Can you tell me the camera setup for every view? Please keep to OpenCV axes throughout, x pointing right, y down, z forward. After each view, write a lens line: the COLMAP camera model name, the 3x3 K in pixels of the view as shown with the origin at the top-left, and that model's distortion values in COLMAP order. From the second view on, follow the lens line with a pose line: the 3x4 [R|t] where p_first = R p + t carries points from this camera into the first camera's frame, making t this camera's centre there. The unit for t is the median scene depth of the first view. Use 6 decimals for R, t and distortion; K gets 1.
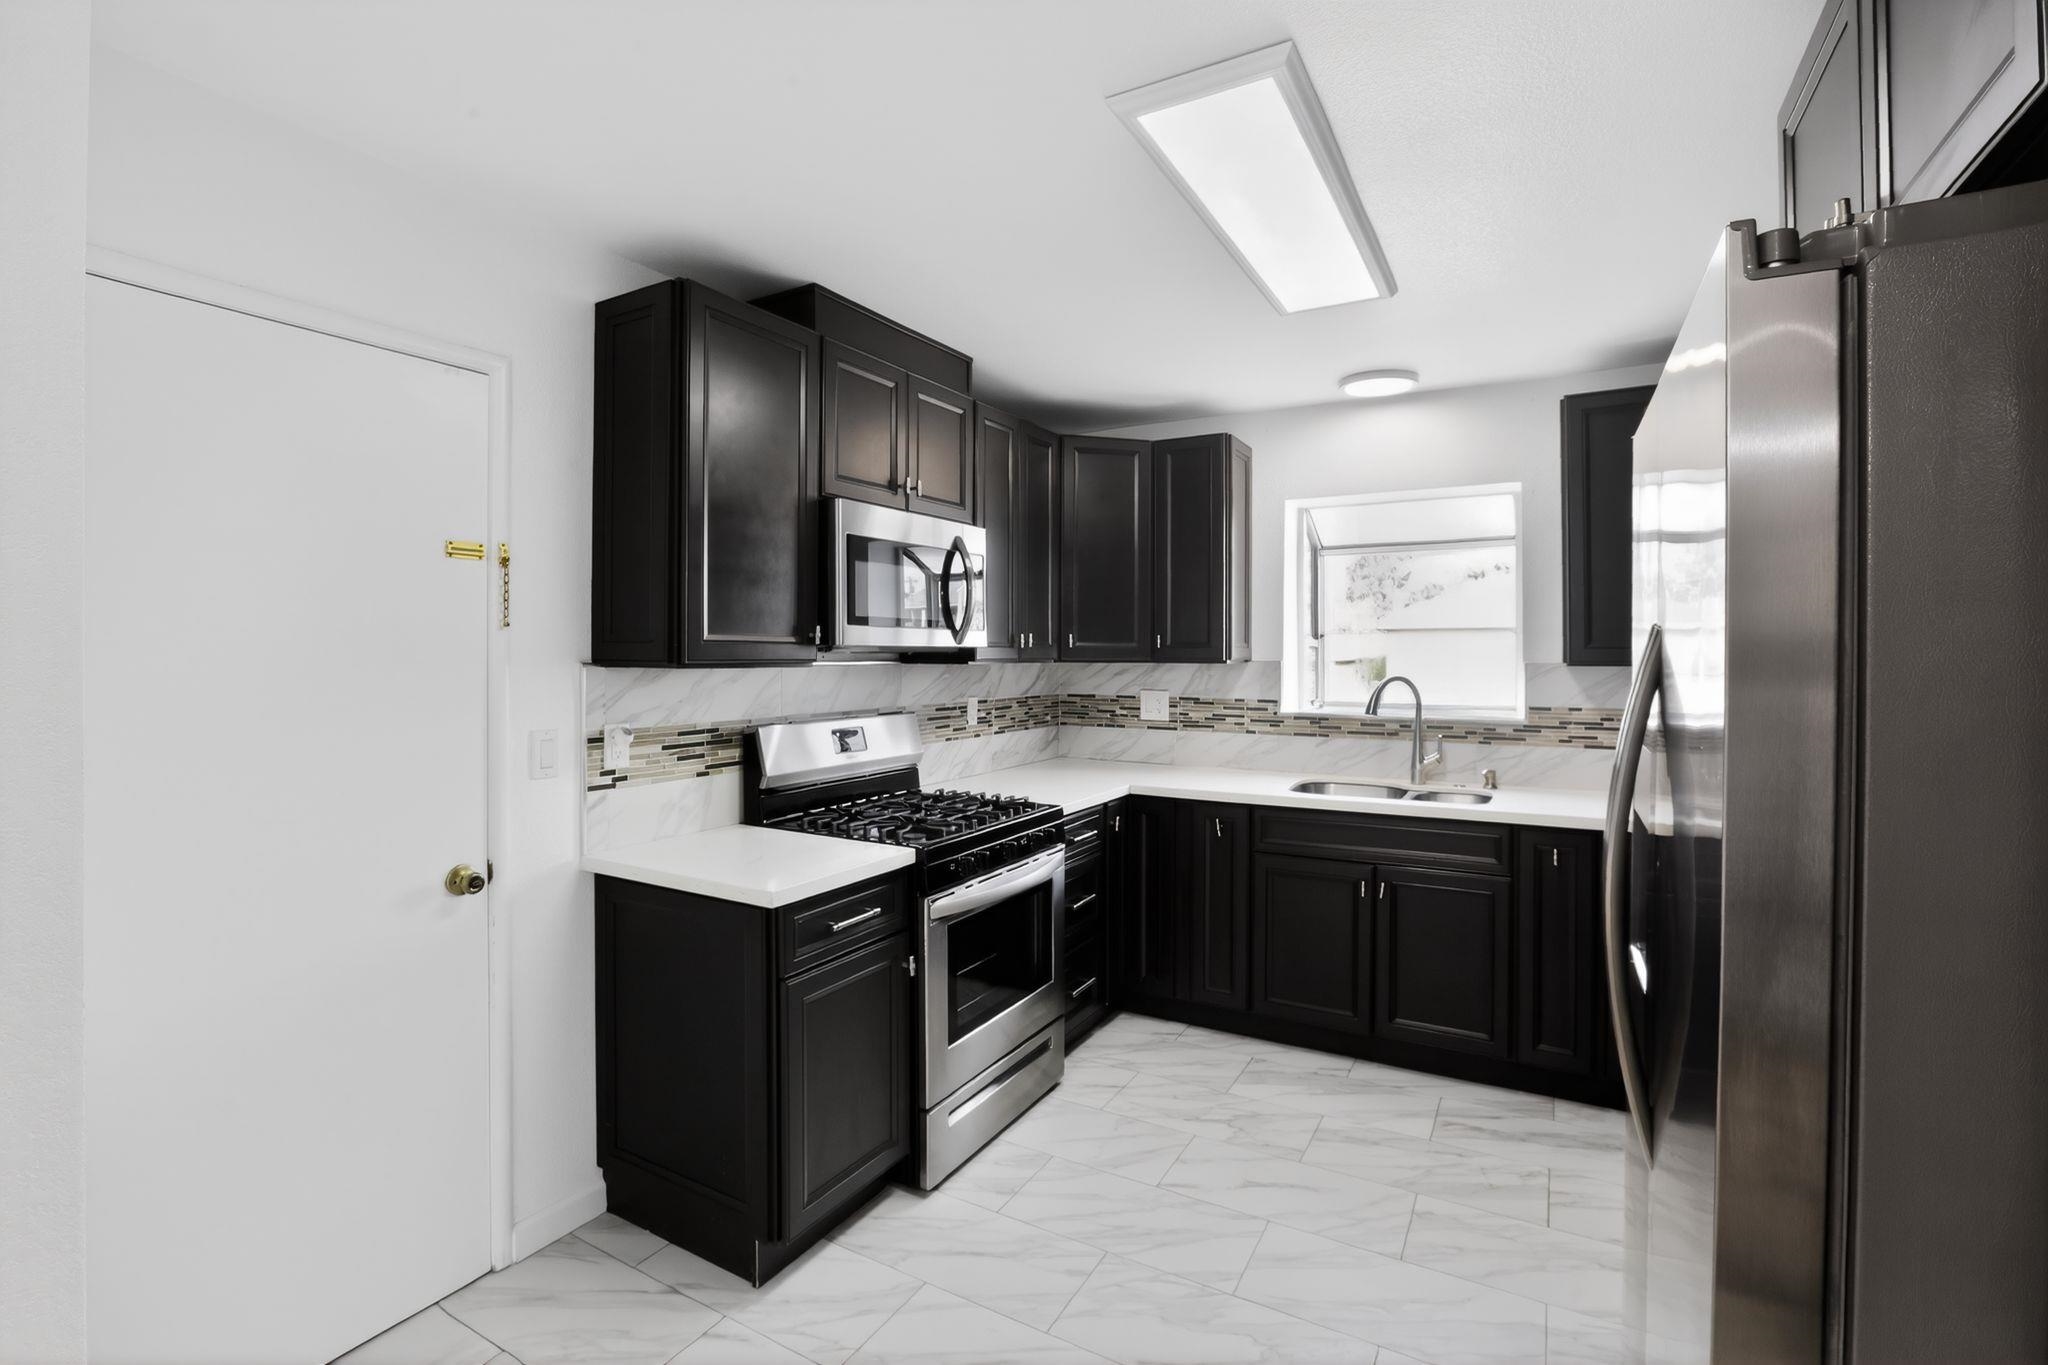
lens RADIAL K [[925.0, 0, 1033.9], [0, 925.0, 661.9], [0, 0, 1]] dist [-0.025956, 0.000615]
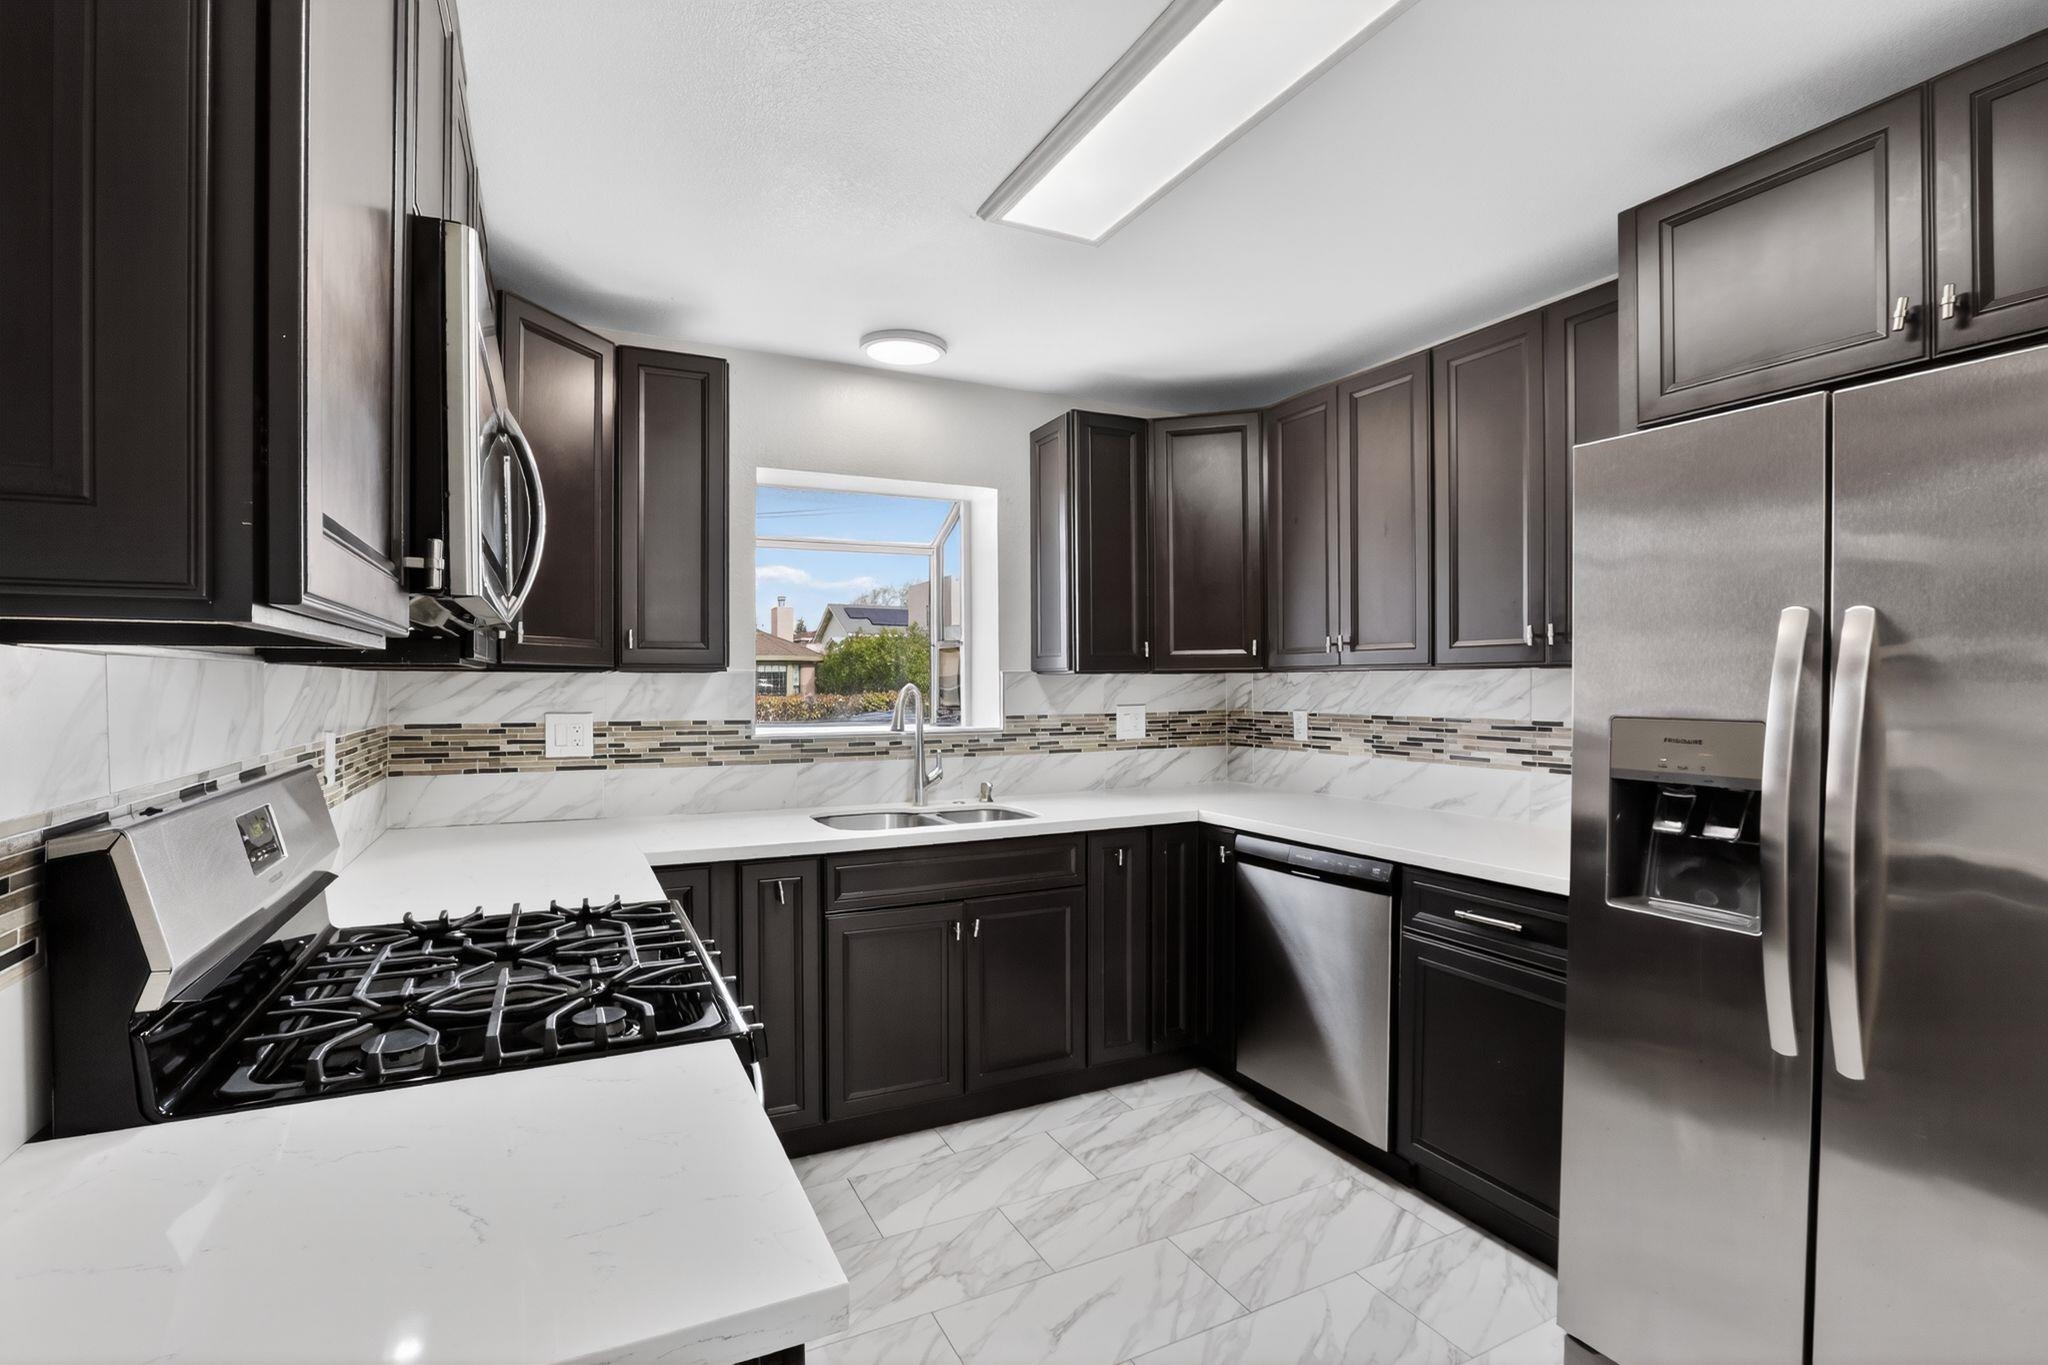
lens RADIAL K [[925.0, 0, 1022.8], [0, 925.0, 691.7], [0, 0, 1]] dist [-0.025956, 0.000615]
pose [[0.557133, -0.009147, 0.830373, -0.276556], [0.007368, 0.999954, 0.006071, 0.015025], [-0.830391, 0.002736, 0.557175, 0.391975]]
